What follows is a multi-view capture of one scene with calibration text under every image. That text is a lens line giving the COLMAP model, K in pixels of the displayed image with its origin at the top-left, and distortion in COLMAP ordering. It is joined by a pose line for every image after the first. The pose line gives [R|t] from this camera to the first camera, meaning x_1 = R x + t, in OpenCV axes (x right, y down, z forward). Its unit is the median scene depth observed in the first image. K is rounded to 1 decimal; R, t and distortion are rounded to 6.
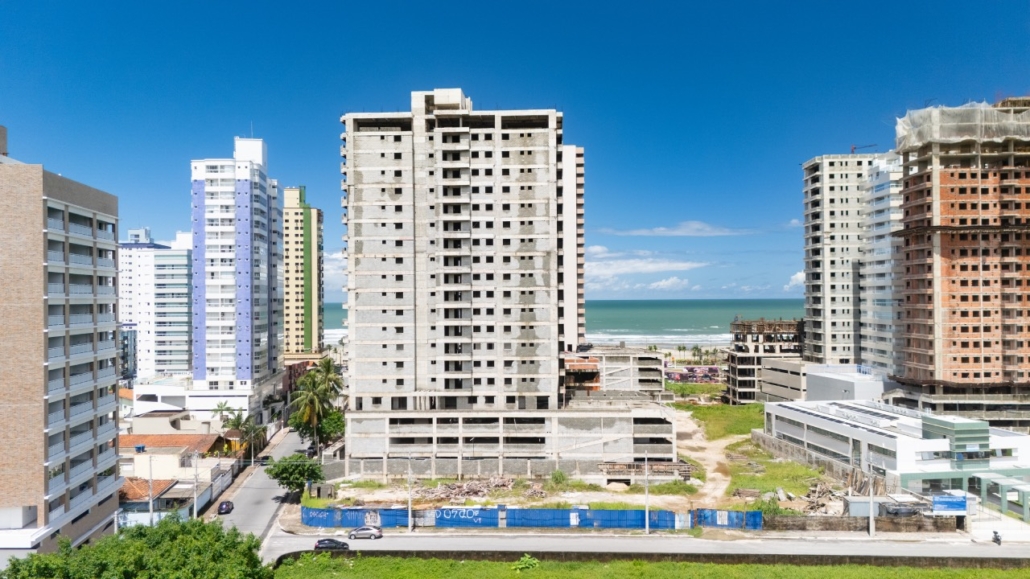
lens RADIAL K [[761.9, 0, 515.1], [0, 761.9, 291.0], [0, 0, 1]] dist [0.036279, -0.019083]
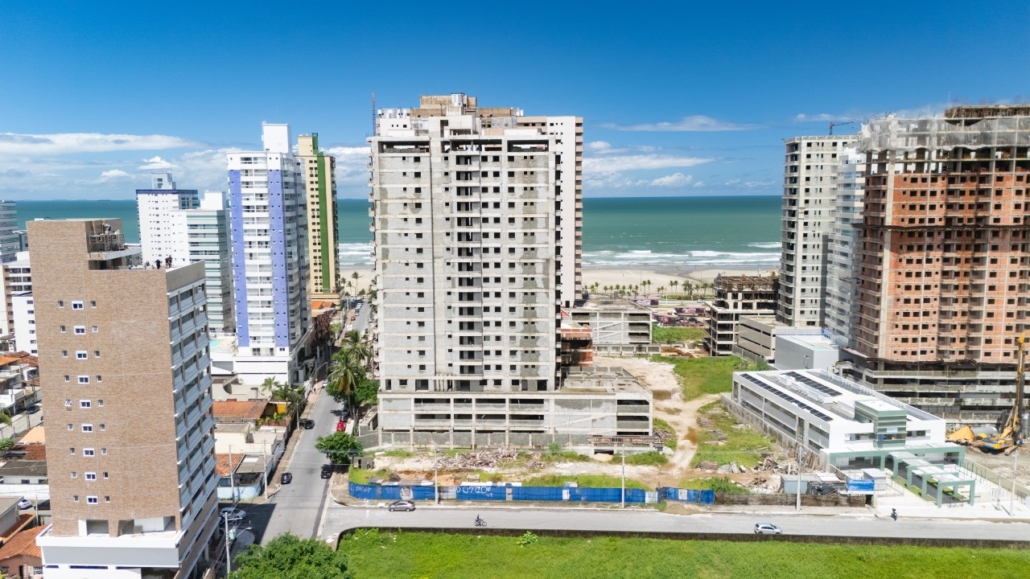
lens RADIAL K [[761.9, 0, 515.3], [0, 761.9, 286.9], [0, 0, 1]] dist [0.036279, -0.019083]
pose [[0.999997, 0.001908, -0.001766, -0.003805], [-0.001659, 0.991304, 0.131585, -0.160995], [0.002002, -0.131581, 0.991303, -0.161229]]
